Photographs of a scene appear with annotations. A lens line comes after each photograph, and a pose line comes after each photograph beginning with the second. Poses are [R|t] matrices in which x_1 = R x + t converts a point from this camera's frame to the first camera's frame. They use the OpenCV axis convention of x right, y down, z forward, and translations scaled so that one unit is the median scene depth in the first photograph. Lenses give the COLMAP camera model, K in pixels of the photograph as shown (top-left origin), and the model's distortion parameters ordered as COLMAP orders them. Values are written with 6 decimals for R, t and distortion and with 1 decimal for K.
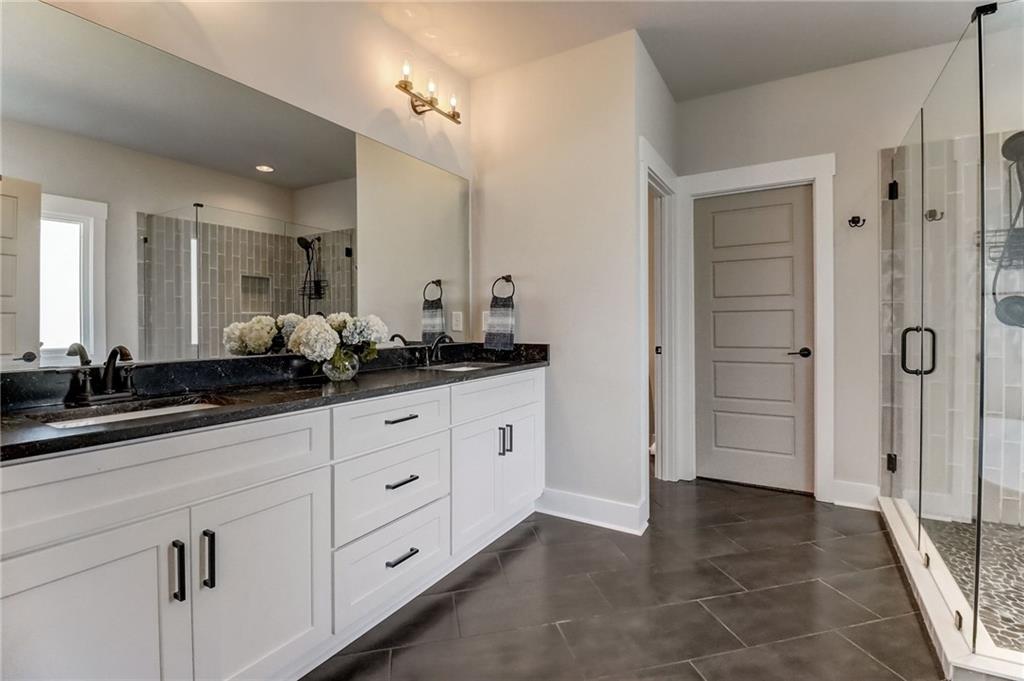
lens RADIAL K [[477.1, 0, 518.0], [0, 477.1, 324.2], [0, 0, 1]] dist [0.000350, -0.010738]
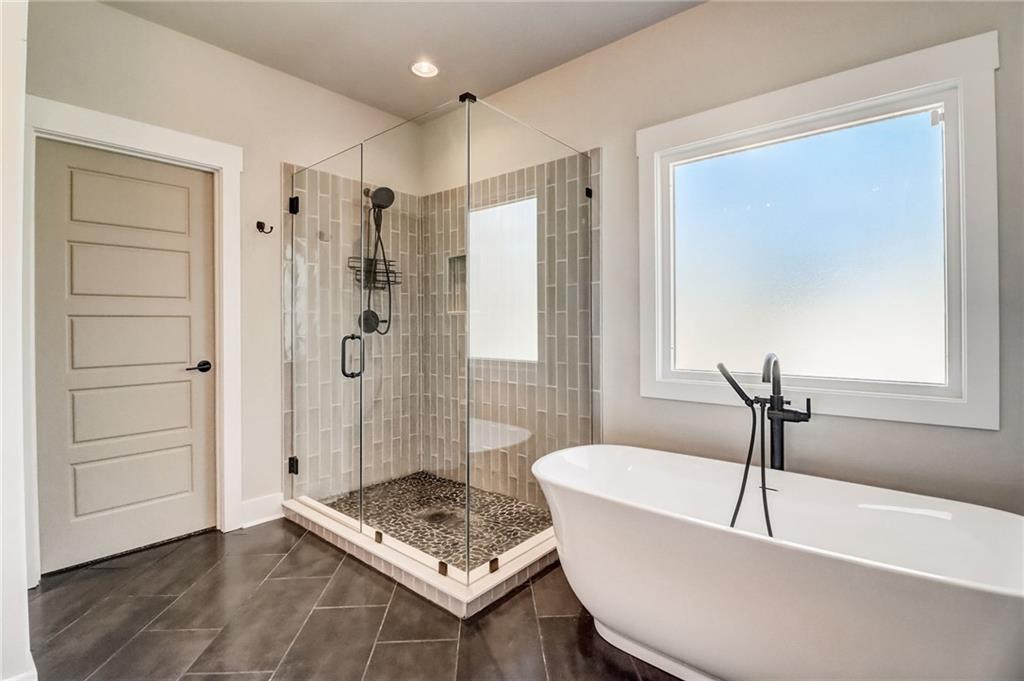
lens RADIAL K [[477.1, 0, 518.0], [0, 477.1, 324.2], [0, 0, 1]] dist [0.000350, -0.010738]
pose [[0.161554, 0.009349, 0.986820, -0.165611], [0.003116, 0.999945, -0.009984, -0.006110], [-0.986859, 0.004688, 0.161516, 0.329775]]
